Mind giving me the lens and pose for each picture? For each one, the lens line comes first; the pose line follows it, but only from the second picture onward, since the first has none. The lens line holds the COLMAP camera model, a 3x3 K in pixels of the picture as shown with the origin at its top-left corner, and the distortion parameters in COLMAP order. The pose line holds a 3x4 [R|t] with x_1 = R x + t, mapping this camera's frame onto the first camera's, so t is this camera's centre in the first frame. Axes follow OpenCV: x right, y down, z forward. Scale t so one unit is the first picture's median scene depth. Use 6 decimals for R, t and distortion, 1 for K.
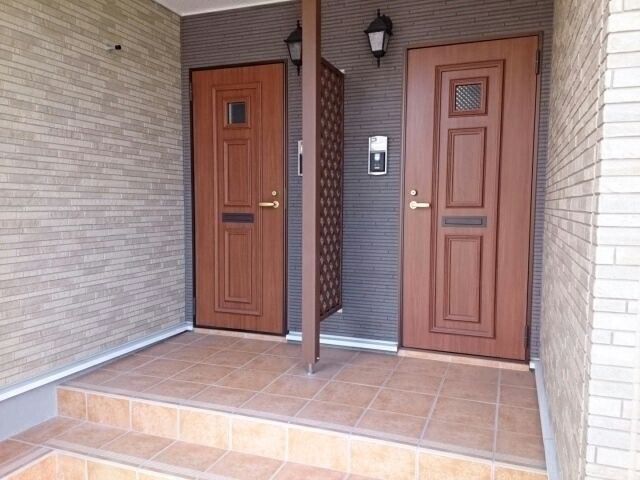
lens RADIAL K [[519.6, 0, 320.0], [0, 519.6, 240.0], [0, 0, 1]] dist [-0.005215, -0.009881]
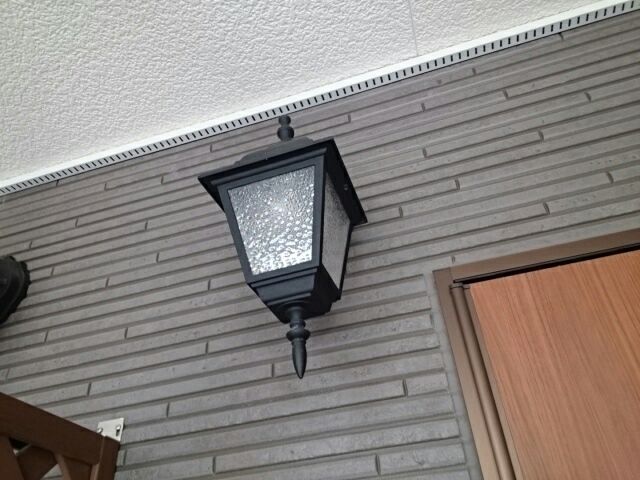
lens RADIAL K [[519.6, 0, 320.0], [0, 519.6, 240.0], [0, 0, 1]] dist [-0.005215, -0.009881]
pose [[0.995104, -0.037045, 0.091632, 0.105738], [0.087675, 0.758852, -0.645335, -0.266210], [-0.045629, 0.650209, 0.758384, 0.863276]]
